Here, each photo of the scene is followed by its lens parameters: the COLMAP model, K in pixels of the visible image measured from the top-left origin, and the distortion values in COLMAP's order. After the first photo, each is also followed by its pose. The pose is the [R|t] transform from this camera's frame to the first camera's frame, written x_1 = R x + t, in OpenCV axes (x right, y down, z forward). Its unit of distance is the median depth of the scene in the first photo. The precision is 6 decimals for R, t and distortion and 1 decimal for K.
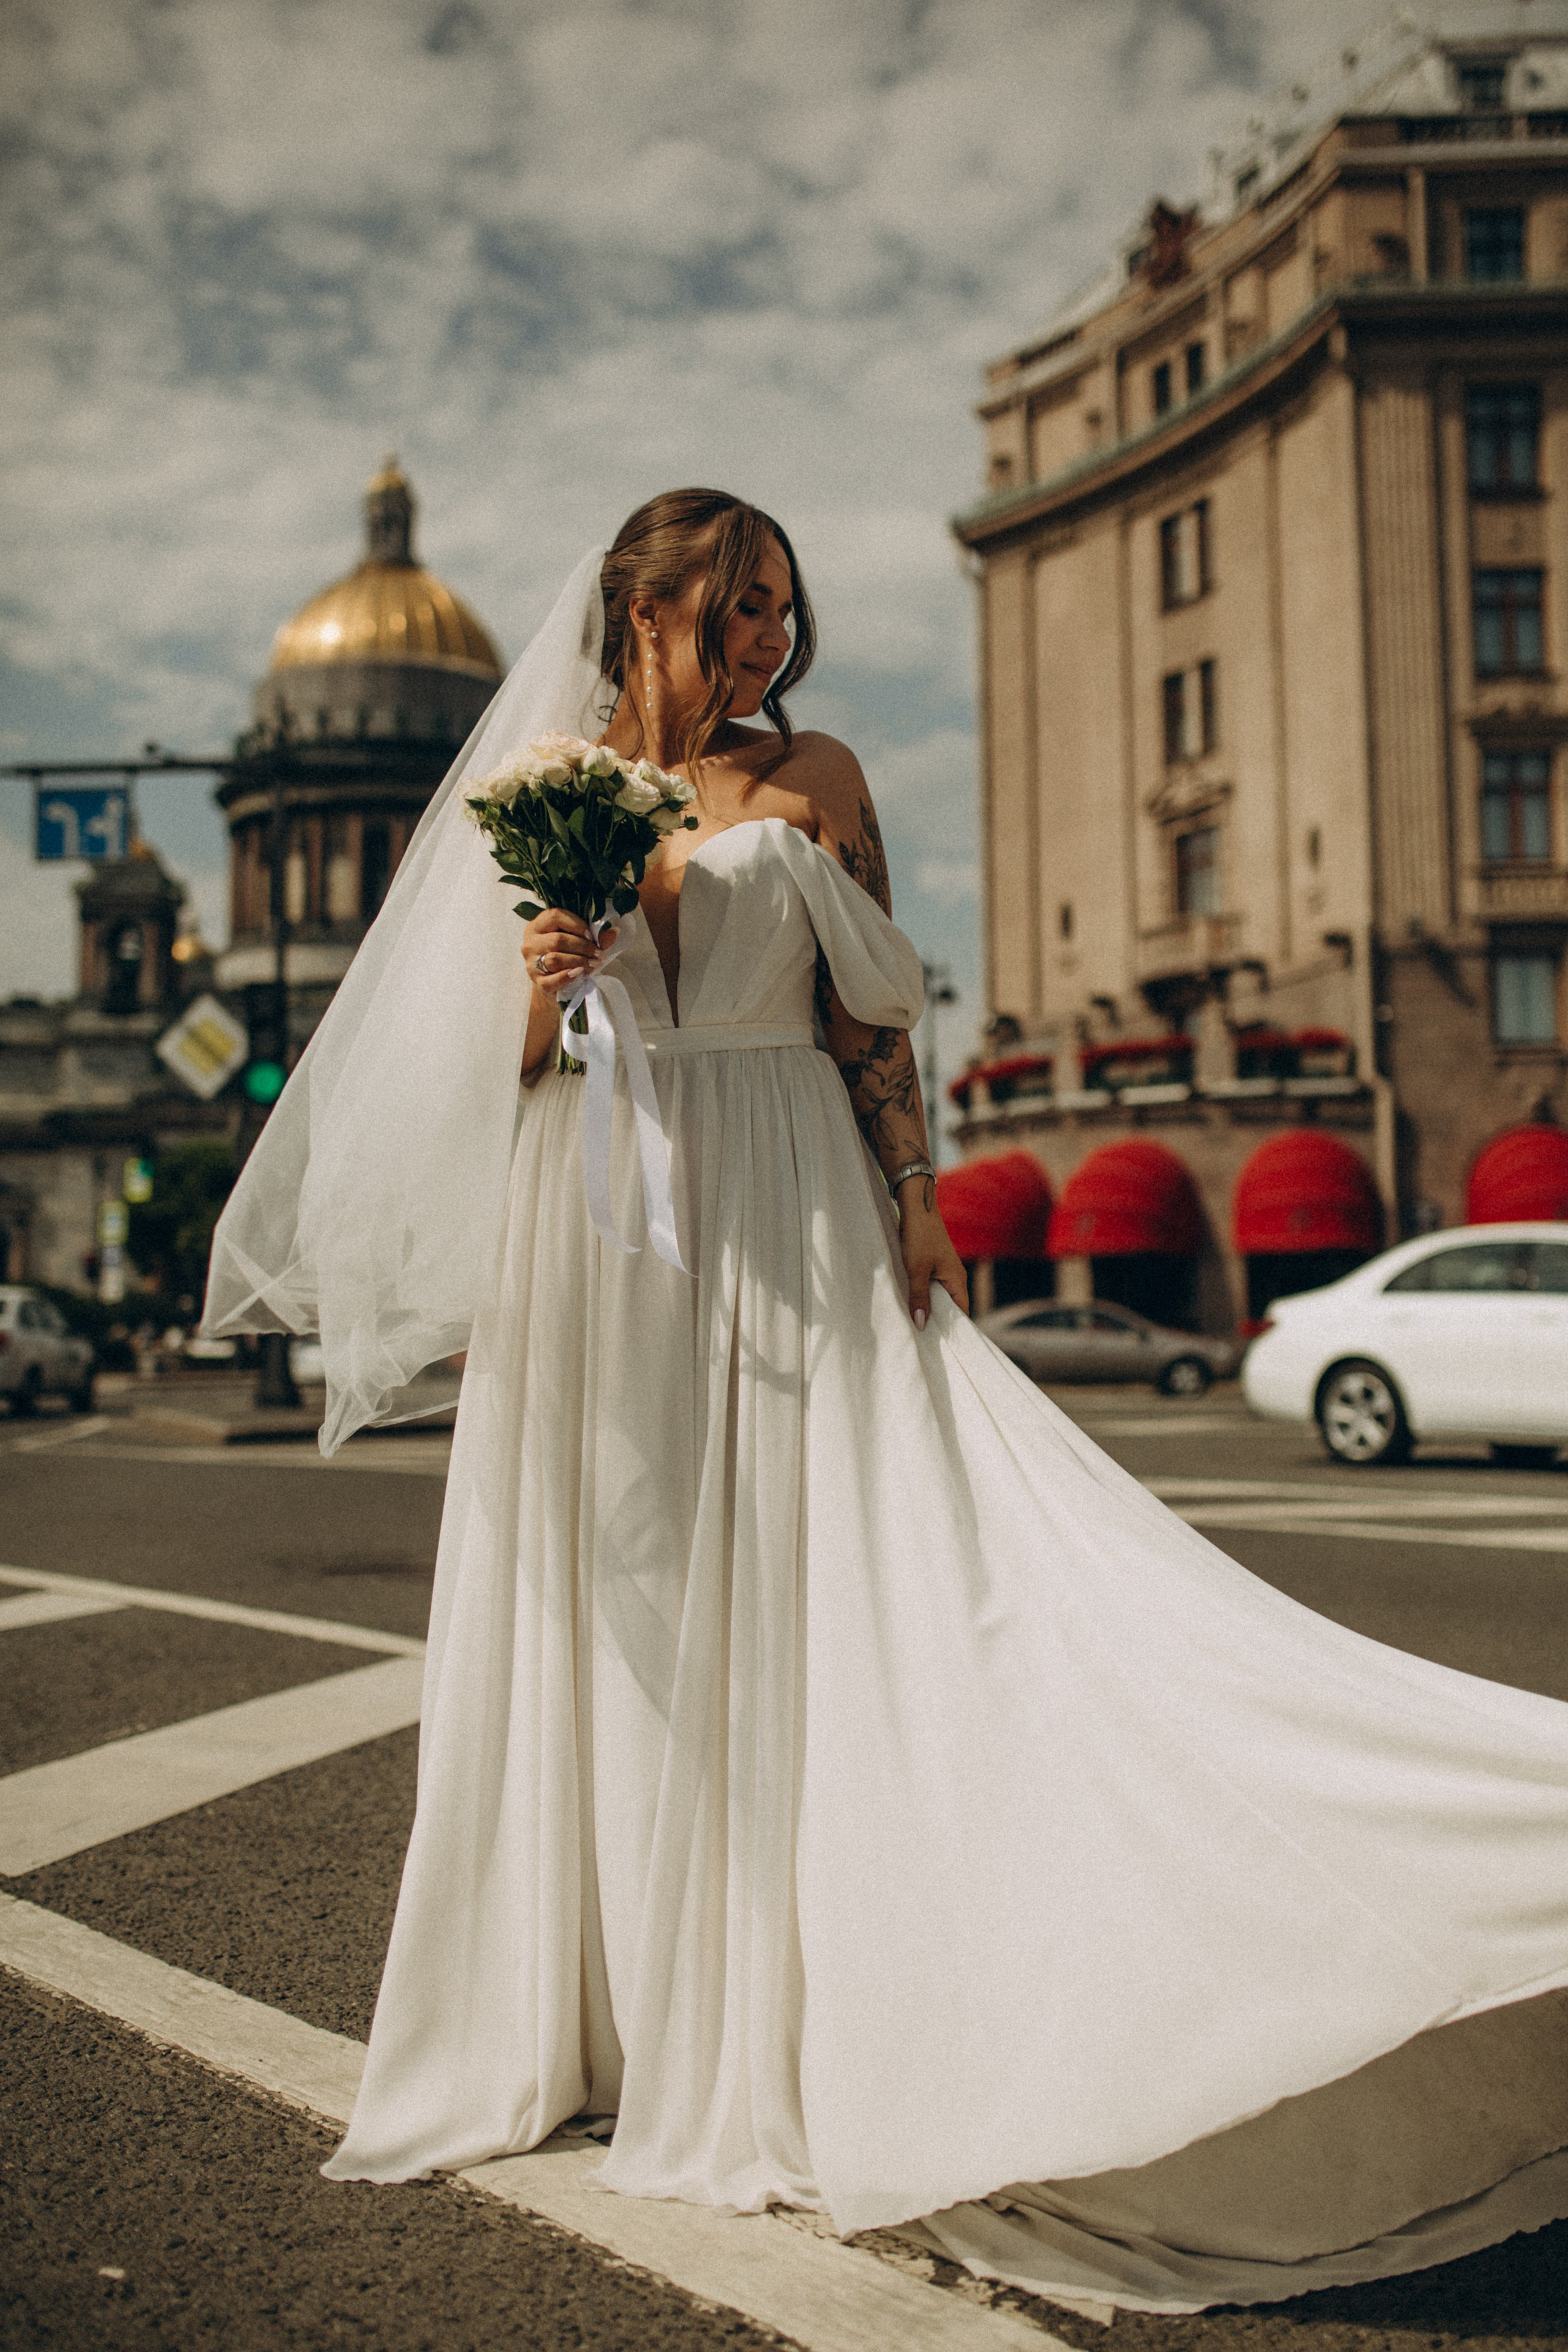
lens RADIAL K [[2344.4, 0, 784.0], [0, 2344.4, 1176.0], [0, 0, 1]] dist [-0.071734, 0.115868]
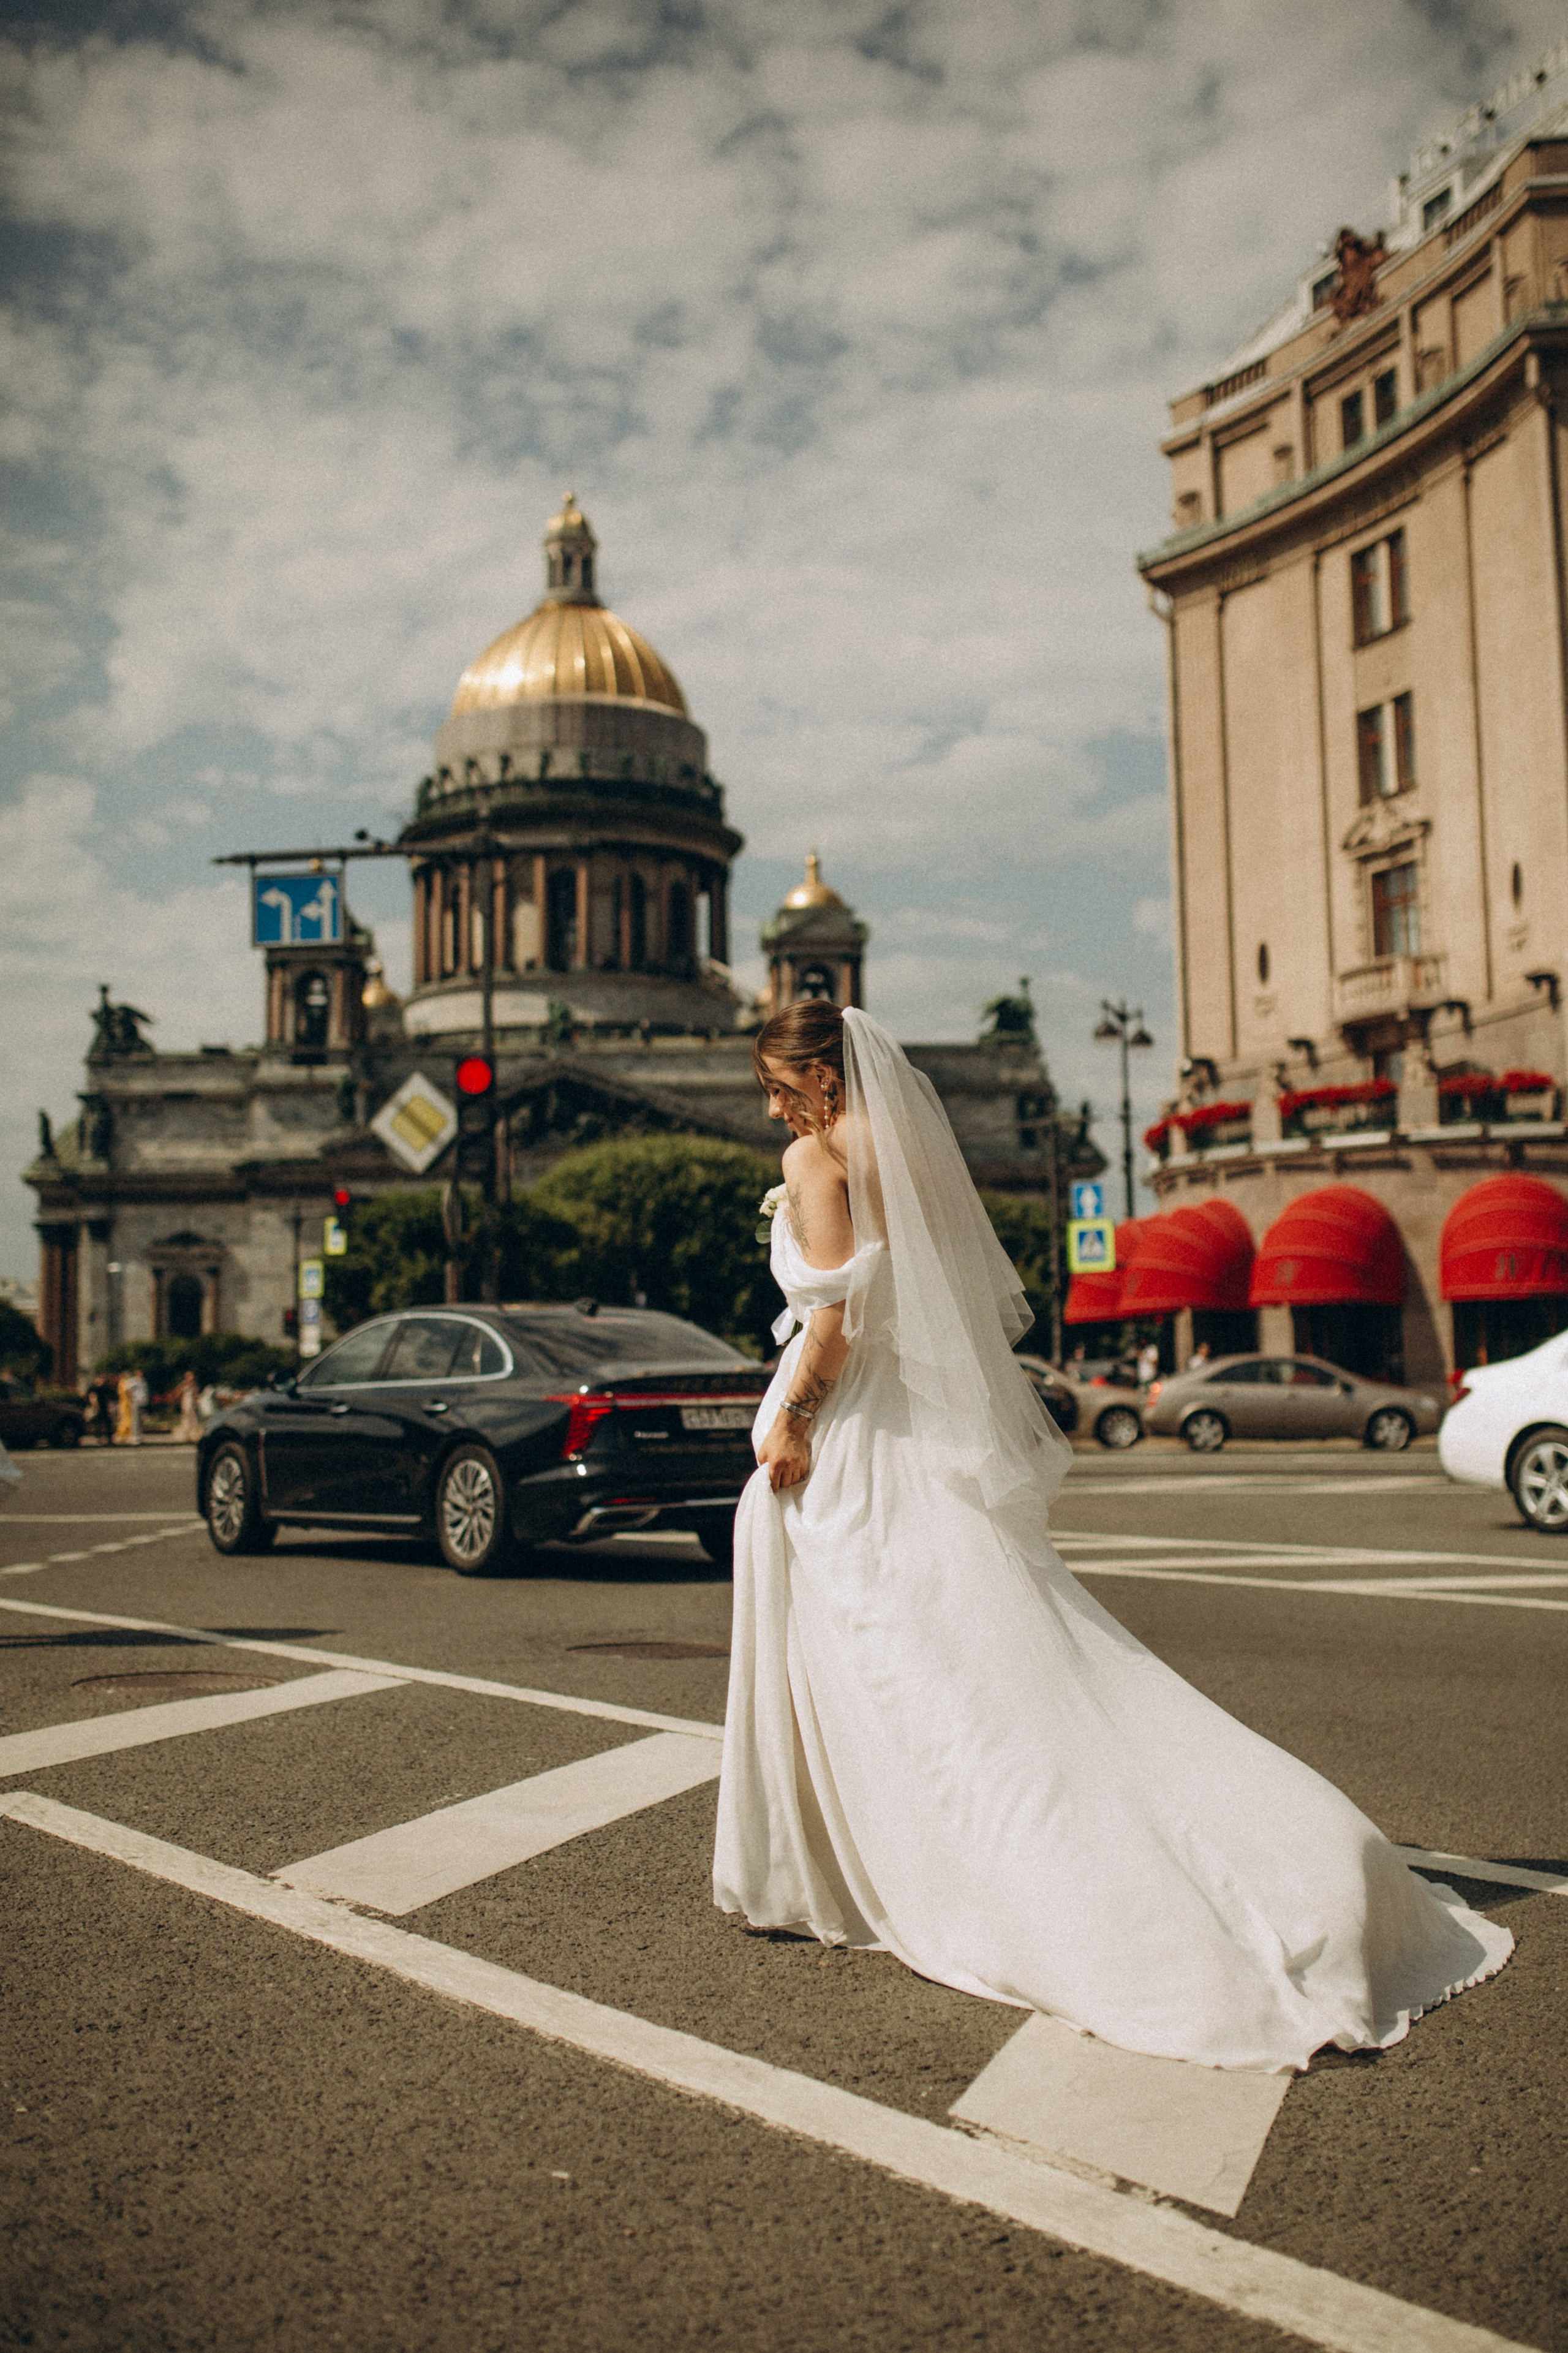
lens RADIAL K [[2412.9, 0, 784.0], [0, 2412.9, 1176.5], [0, 0, 1]] dist [-0.066853, 0.104489]
pose [[0.996680, -0.014893, -0.080039, -0.000672], [0.013720, 0.999791, -0.015188, -0.007180], [0.080248, 0.014040, 0.996676, -0.026496]]
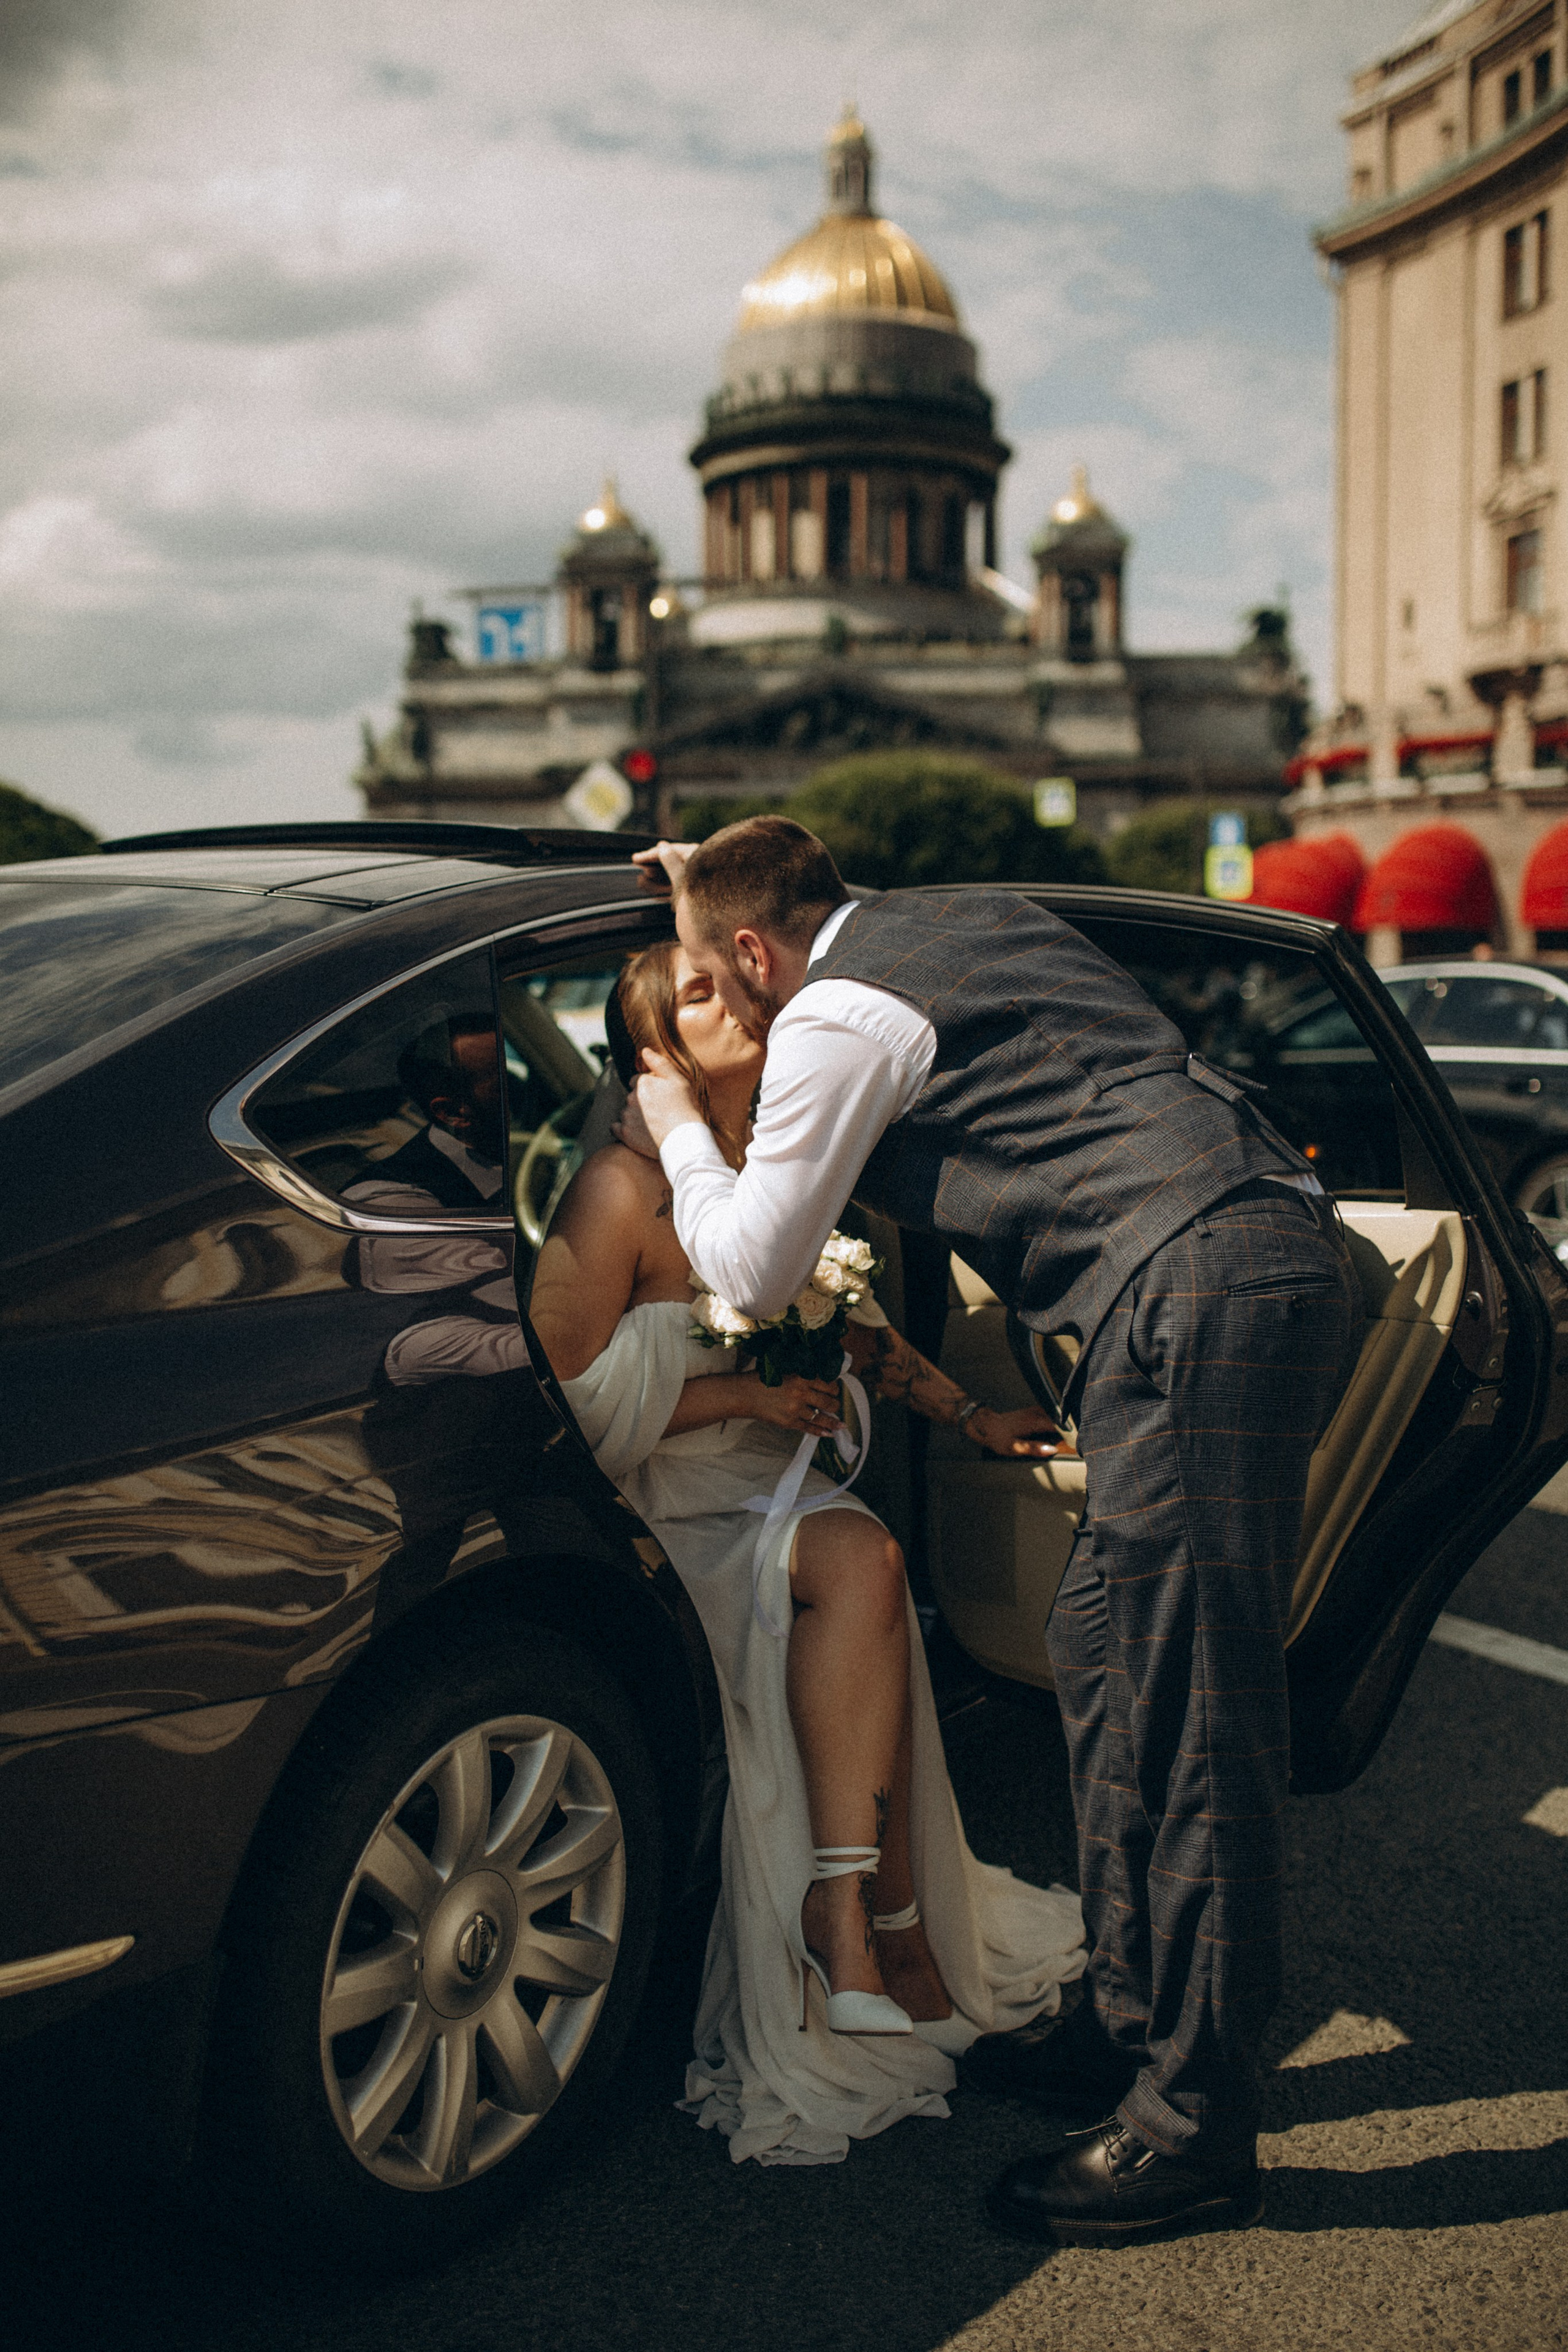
lens RADIAL K [[2344.4, 0, 784.0], [0, 2344.4, 1176.0], [0, 0, 1]] dist [-0.071734, 0.115868]
pose [[0.977899, 0.021918, -0.207926, 0.075825], [0.011475, 0.987365, 0.158049, -0.028519], [0.208762, -0.156942, 0.965291, -0.173660]]
